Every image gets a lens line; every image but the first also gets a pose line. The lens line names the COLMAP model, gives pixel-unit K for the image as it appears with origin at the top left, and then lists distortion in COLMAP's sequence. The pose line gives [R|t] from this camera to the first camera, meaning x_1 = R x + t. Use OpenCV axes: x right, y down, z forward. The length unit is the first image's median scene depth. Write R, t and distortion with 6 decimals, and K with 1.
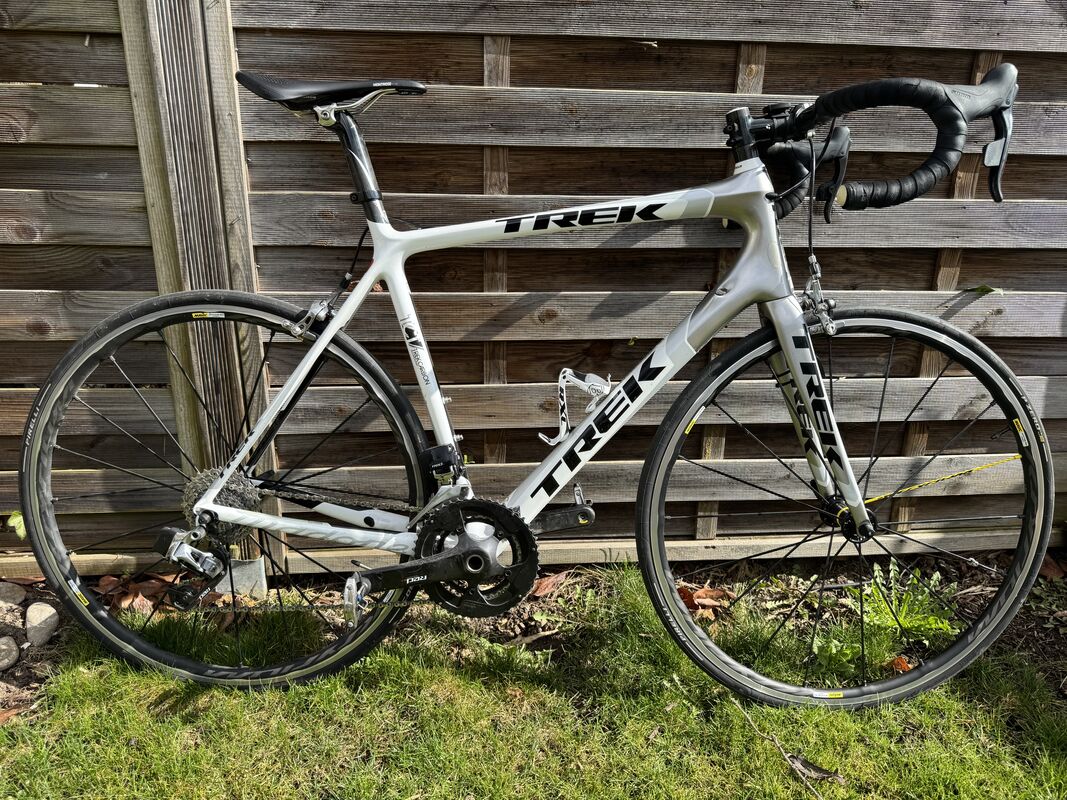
lens RADIAL K [[763.5, 0, 533.5], [0, 763.5, 400.0], [0, 0, 1]] dist [0.001742, -0.002529]
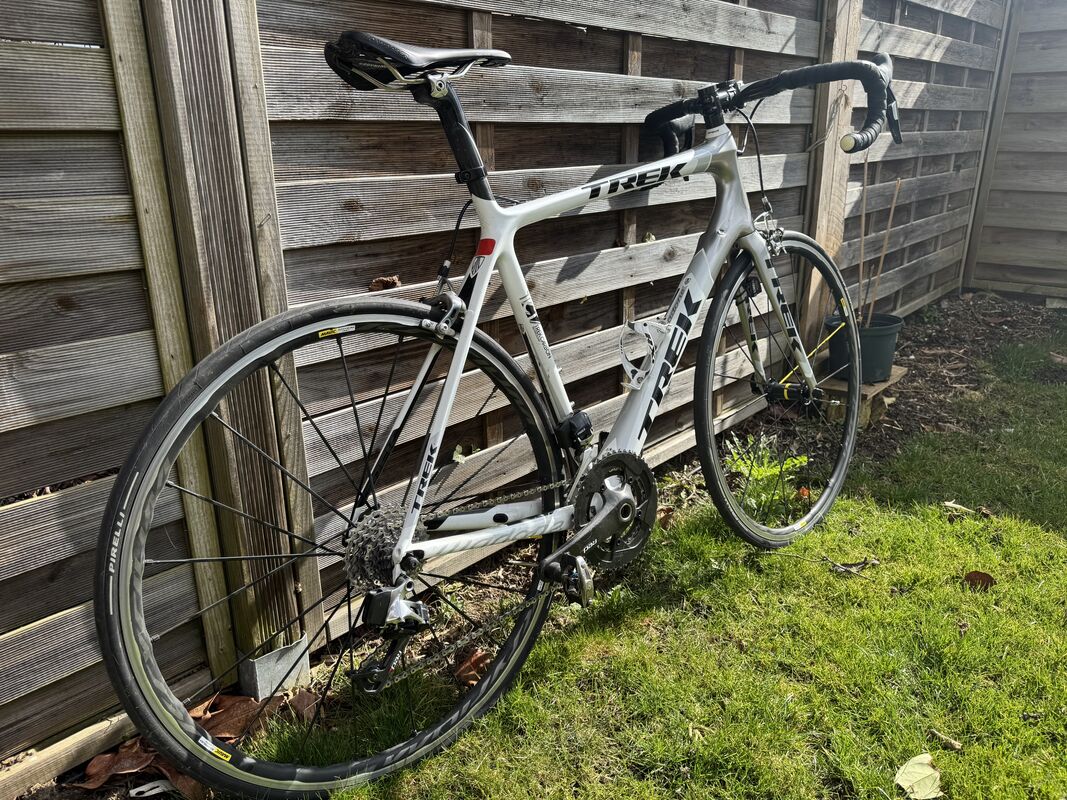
lens RADIAL K [[763.5, 0, 533.5], [0, 763.5, 400.0], [0, 0, 1]] dist [0.001742, -0.002529]
pose [[0.748110, -0.242290, 0.617760, -0.716152], [0.247240, 0.965700, 0.079347, -0.046484], [-0.615795, 0.093375, 0.782354, 0.214799]]
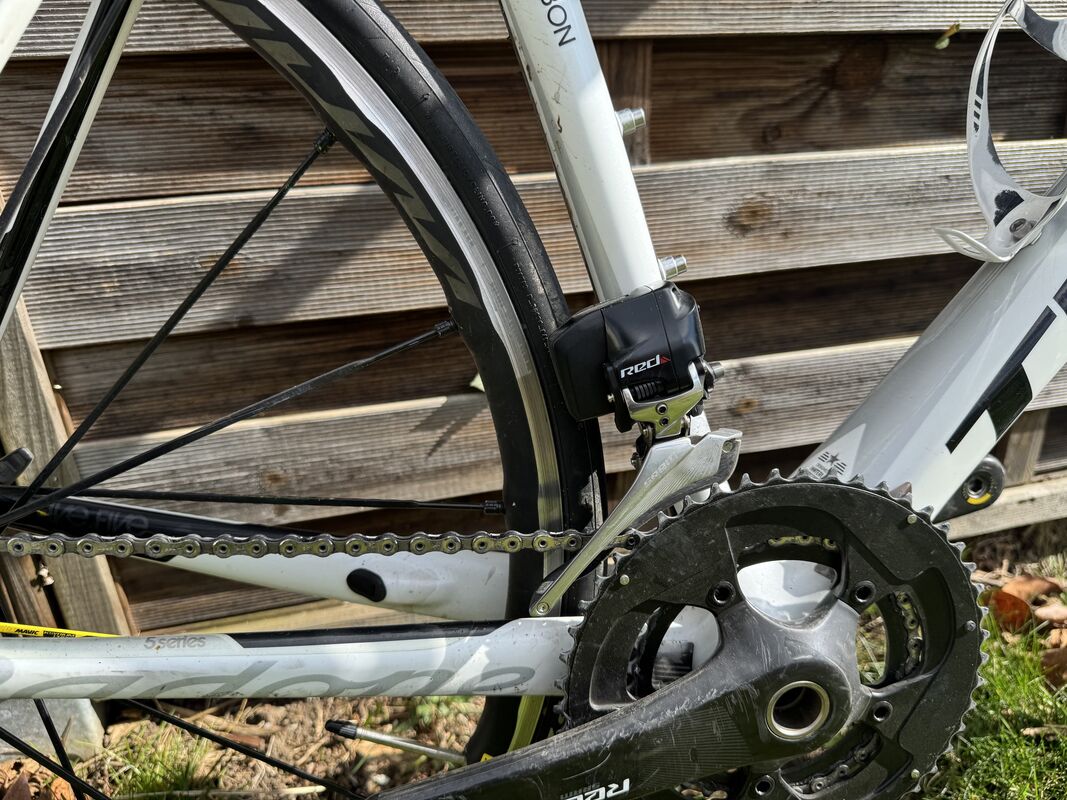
lens RADIAL K [[775.4, 0, 532.0], [0, 775.4, 414.1], [0, 0, 1]] dist [-0.030597, -0.001494]
pose [[0.987371, -0.105777, 0.117942, -0.174930], [0.092923, 0.989619, 0.109633, 0.062916], [-0.128314, -0.097289, 0.986950, 0.680297]]
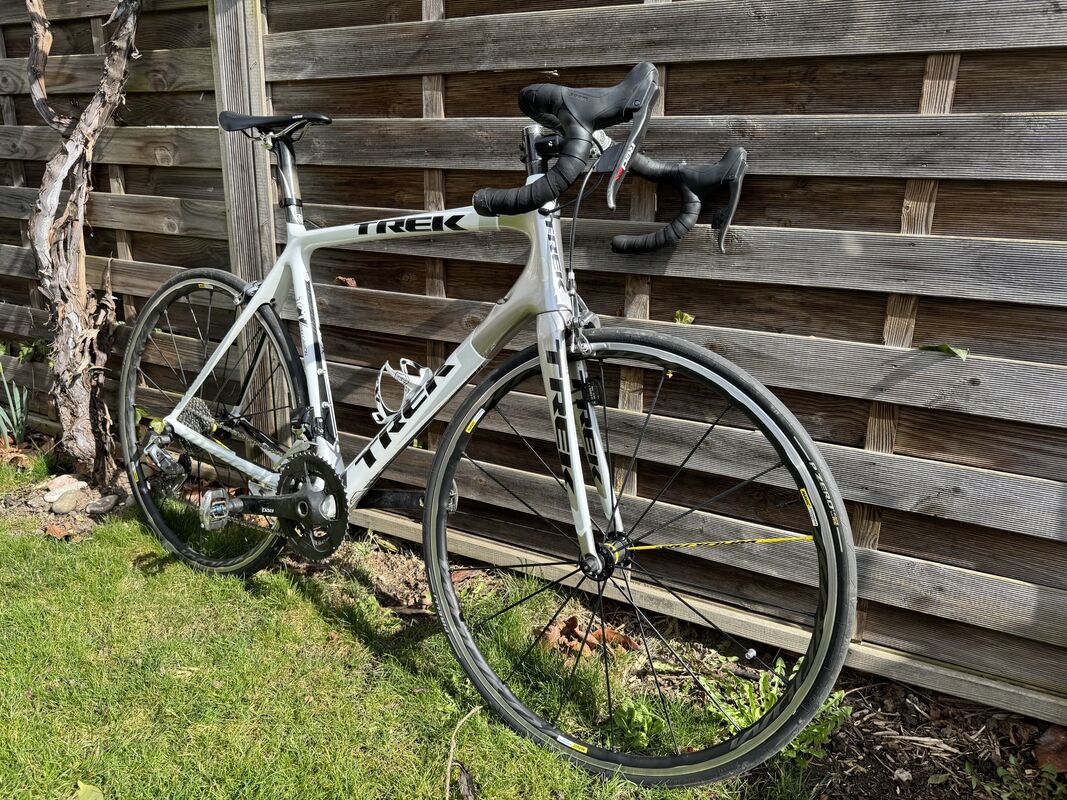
lens RADIAL K [[759.9, 0, 533.5], [0, 759.9, 400.0], [0, 0, 1]] dist [0.009710, -0.004319]
pose [[0.840077, 0.154647, -0.519956, 0.739990], [-0.190548, 0.981549, -0.015927, -0.000406], [0.507899, 0.112456, 0.854044, 0.136445]]
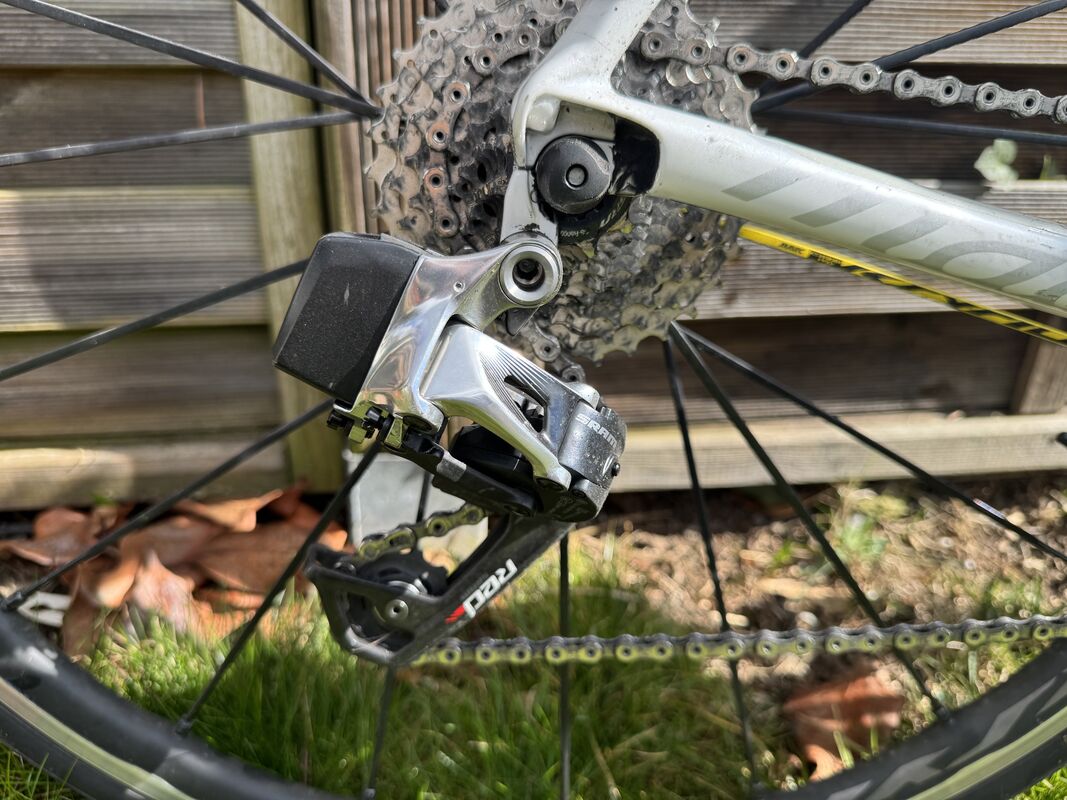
lens RADIAL K [[785.8, 0, 533.5], [0, 785.8, 400.0], [0, 0, 1]] dist [0.001935, 0.000192]
pose [[0.999514, -0.015000, 0.027336, -0.396034], [0.012086, 0.994524, 0.103811, 0.165476], [-0.028744, -0.103431, 0.994221, 0.730358]]
